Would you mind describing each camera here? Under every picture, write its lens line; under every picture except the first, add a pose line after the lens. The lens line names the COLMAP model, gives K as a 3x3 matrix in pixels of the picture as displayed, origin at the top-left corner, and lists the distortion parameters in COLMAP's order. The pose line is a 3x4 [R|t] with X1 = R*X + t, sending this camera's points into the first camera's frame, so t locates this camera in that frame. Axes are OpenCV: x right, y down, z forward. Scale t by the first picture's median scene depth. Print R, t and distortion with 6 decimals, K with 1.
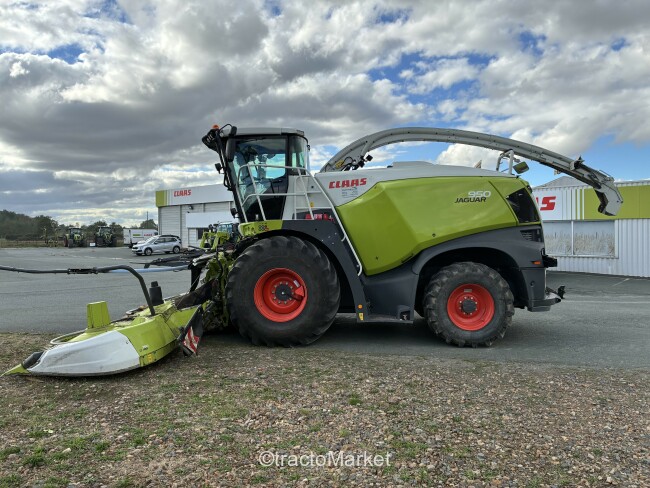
lens RADIAL K [[493.8, 0, 325.0], [0, 493.8, 244.0], [0, 0, 1]] dist [0.050605, -0.000903]
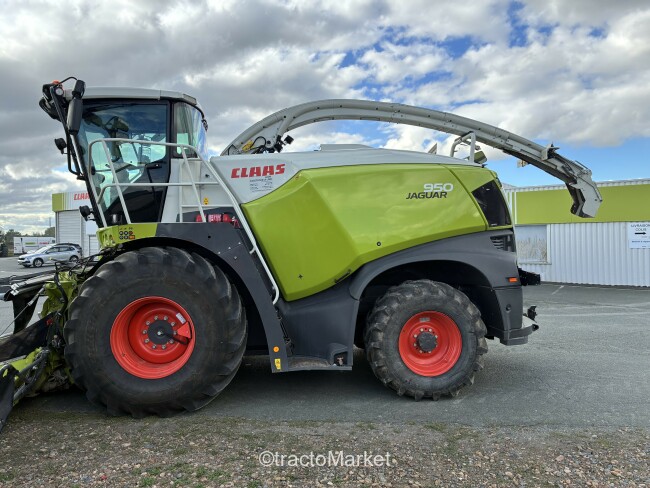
lens RADIAL K [[493.8, 0, 325.0], [0, 493.8, 244.0], [0, 0, 1]] dist [0.050605, -0.000903]
pose [[0.988859, -0.008393, 0.148621, 0.035430], [0.010195, 0.999883, -0.011361, -0.010101], [-0.148508, 0.012750, 0.988829, 0.295863]]
